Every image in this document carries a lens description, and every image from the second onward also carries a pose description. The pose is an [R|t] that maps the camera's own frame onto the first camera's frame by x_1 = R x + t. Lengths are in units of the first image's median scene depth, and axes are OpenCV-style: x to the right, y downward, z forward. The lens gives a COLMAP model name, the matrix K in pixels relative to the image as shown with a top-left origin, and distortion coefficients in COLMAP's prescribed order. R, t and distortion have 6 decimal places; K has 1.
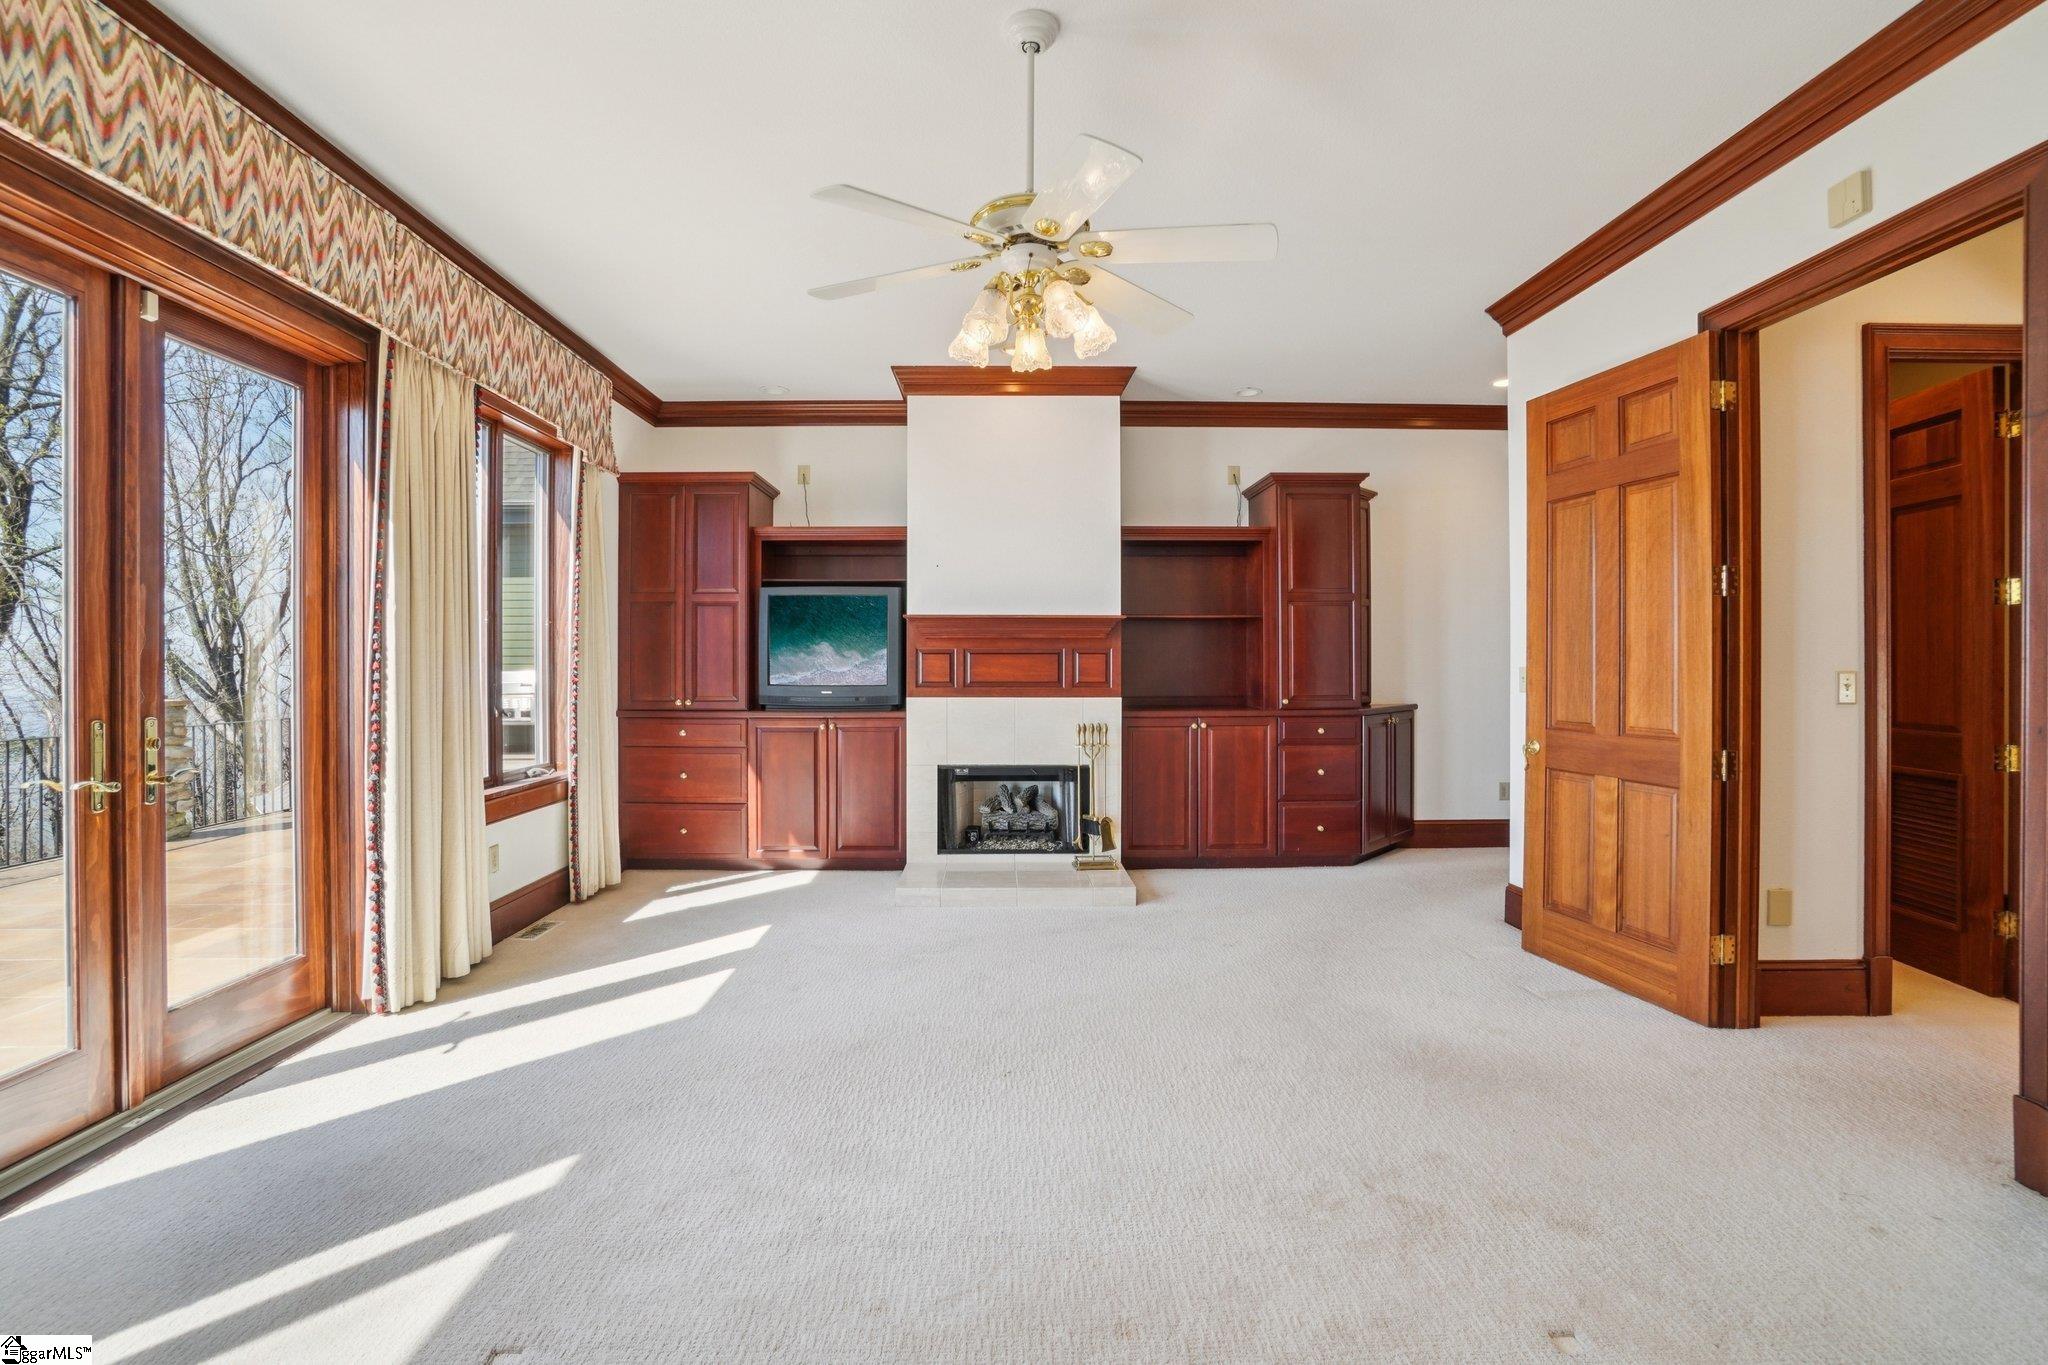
lens RADIAL K [[914.8, 0, 1003.9], [0, 914.8, 671.3], [0, 0, 1]] dist [-0.041464, 0.006157]
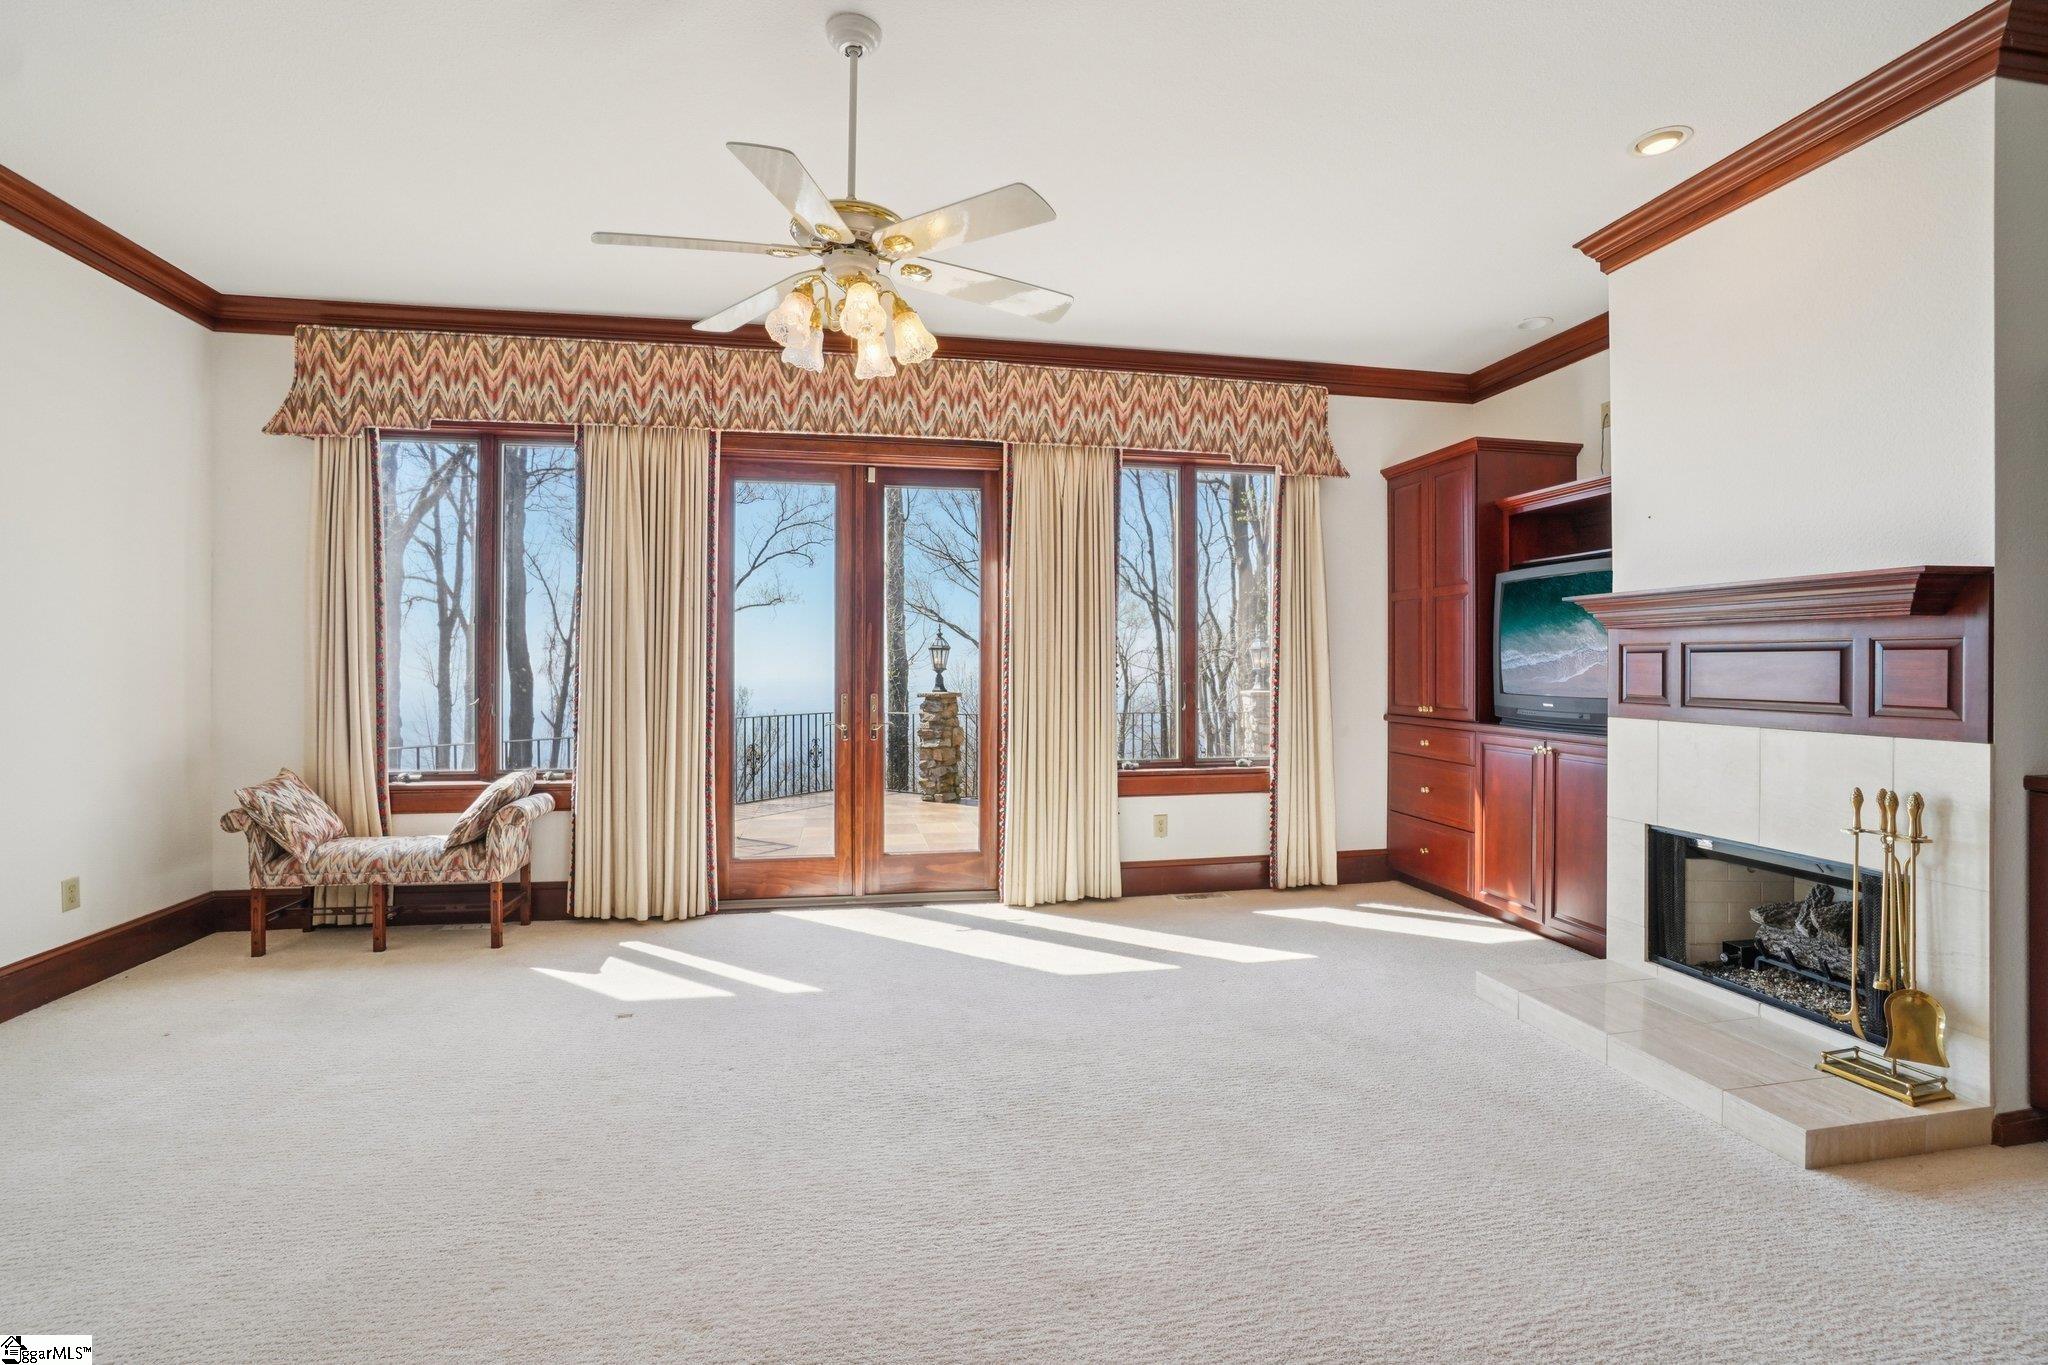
lens RADIAL K [[914.8, 0, 1005.1], [0, 914.8, 670.4], [0, 0, 1]] dist [-0.041464, 0.006157]
pose [[0.181336, 0.010231, -0.983368, 0.481698], [-0.007657, 0.999930, 0.008991, -0.008815], [0.983391, 0.005899, 0.181402, 0.450557]]
